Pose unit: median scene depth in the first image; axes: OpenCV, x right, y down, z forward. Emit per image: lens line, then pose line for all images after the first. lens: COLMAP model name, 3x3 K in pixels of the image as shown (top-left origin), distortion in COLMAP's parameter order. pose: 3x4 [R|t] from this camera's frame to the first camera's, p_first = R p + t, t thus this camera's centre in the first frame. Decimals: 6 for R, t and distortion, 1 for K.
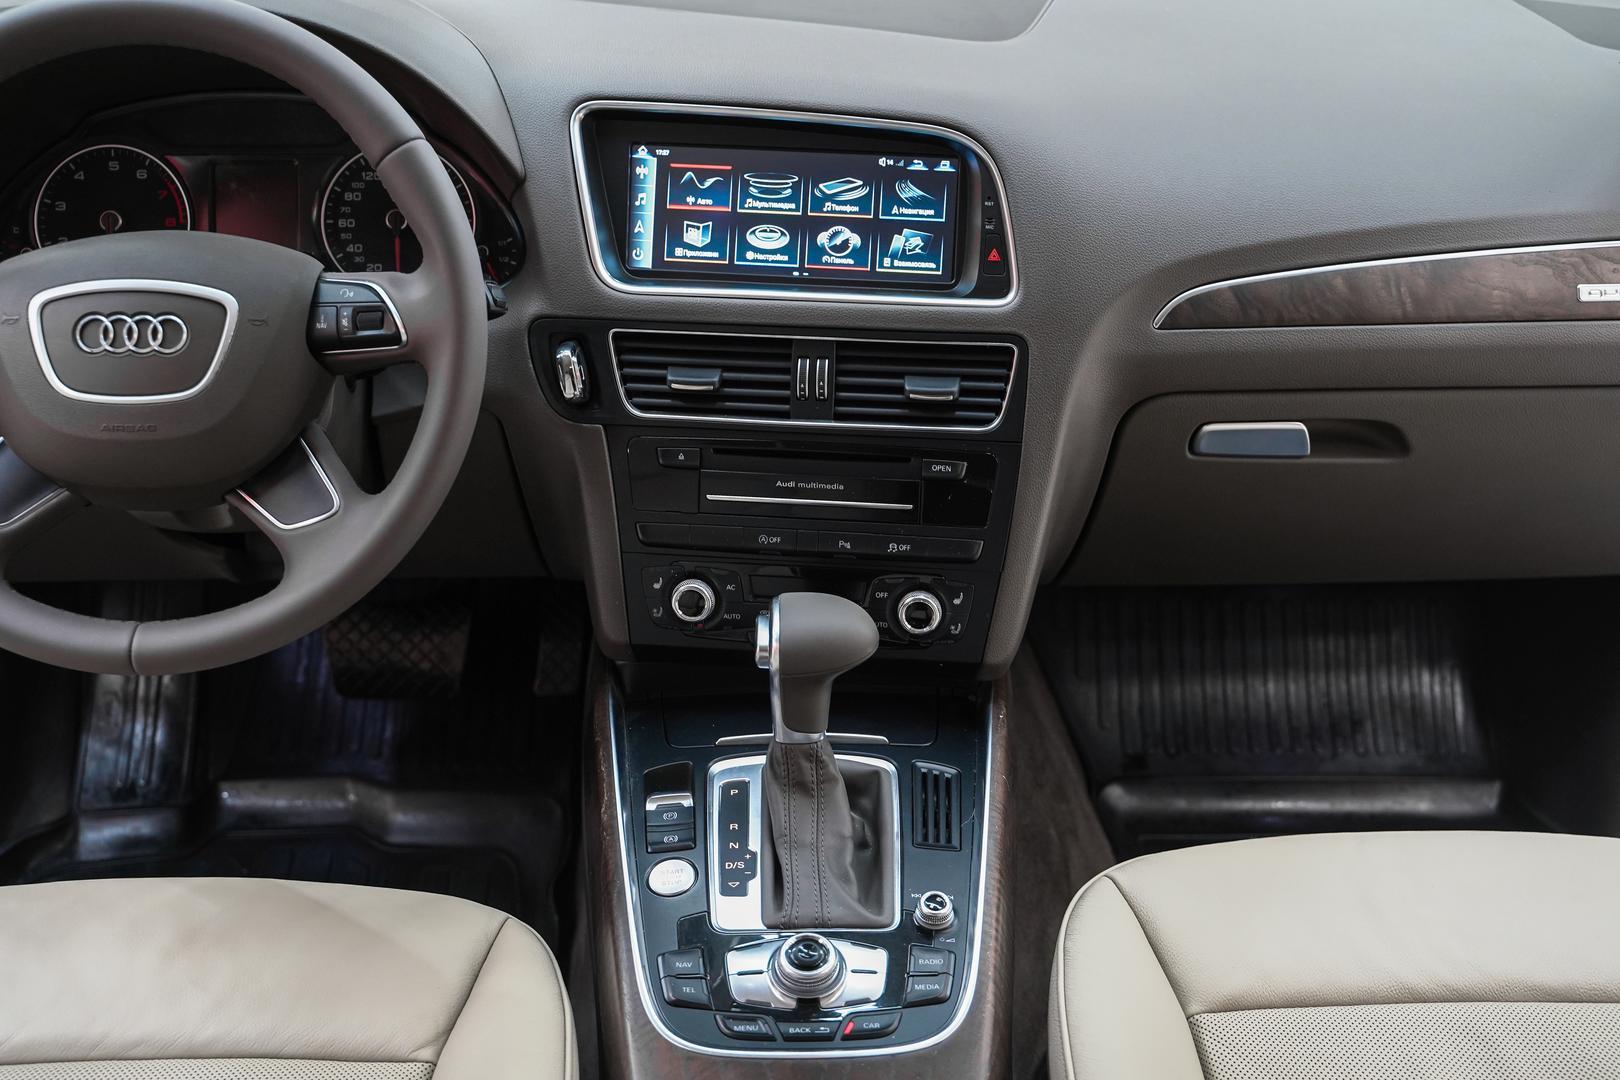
lens RADIAL K [[1942.6, 0, 809.8], [0, 1942.6, 545.6], [0, 0, 1]] dist [0.000516, 0.005253]
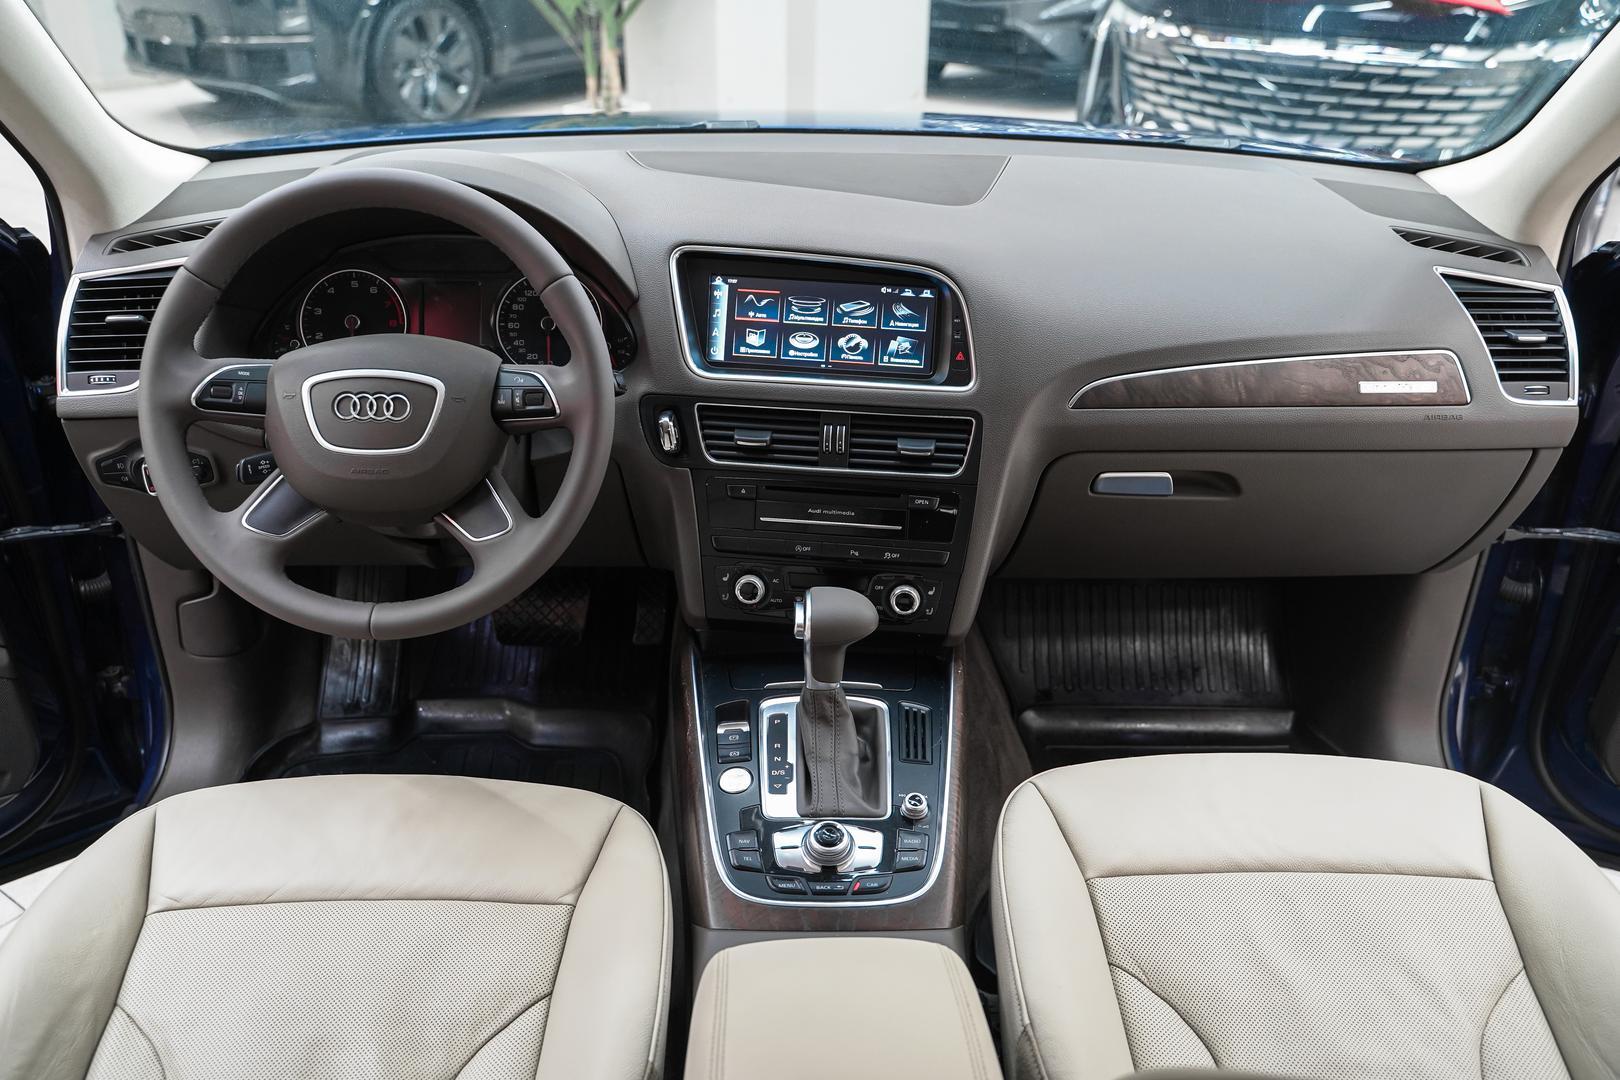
lens RADIAL K [[1344.1, 0, 808.2], [0, 1344.1, 548.1], [0, 0, 1]] dist [-0.006993, -0.001830]
pose [[0.999913, 0.013144, 0.000997, -0.017723], [-0.013160, 0.999749, 0.018114, -0.021668], [-0.000758, -0.018126, 0.999835, -0.010521]]
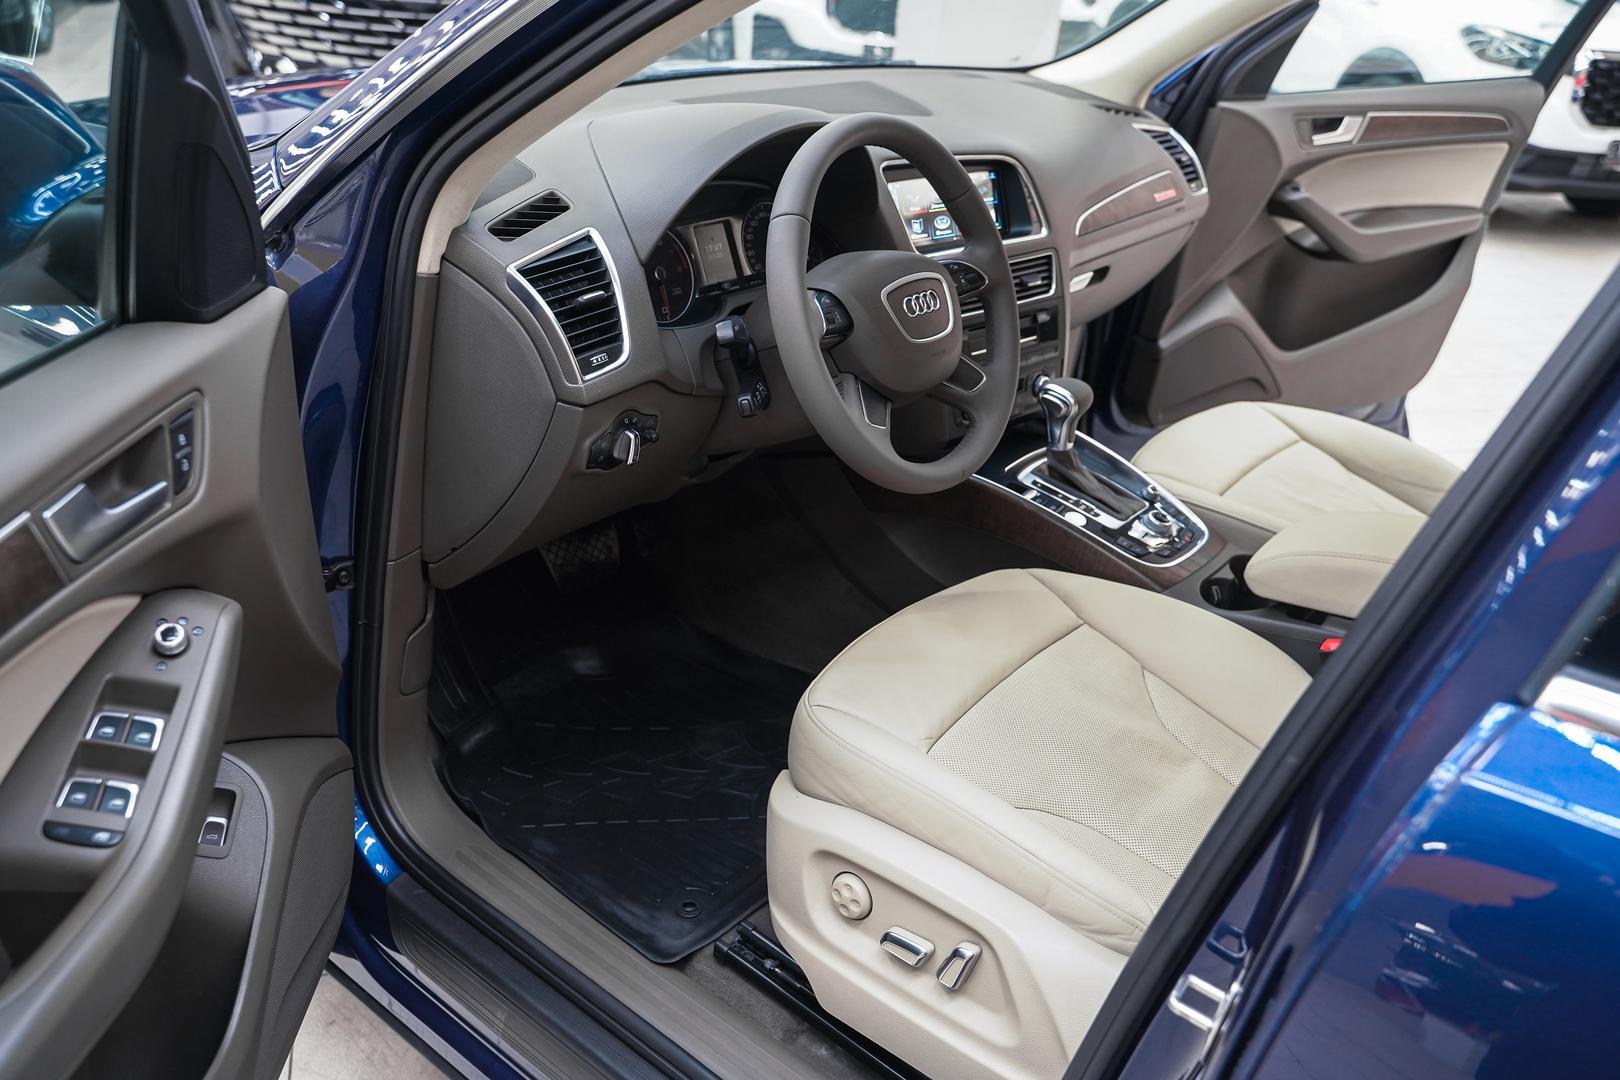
lens RADIAL K [[1317.4, 0, 810.3], [0, 1317.4, 541.0], [0, 0, 1]] dist [0.001843, 0.000948]
pose [[0.640608, -0.305870, 0.704319, -1.165399], [0.263831, 0.949074, 0.172197, -0.119270], [-0.721121, 0.075510, 0.688682, 0.201961]]
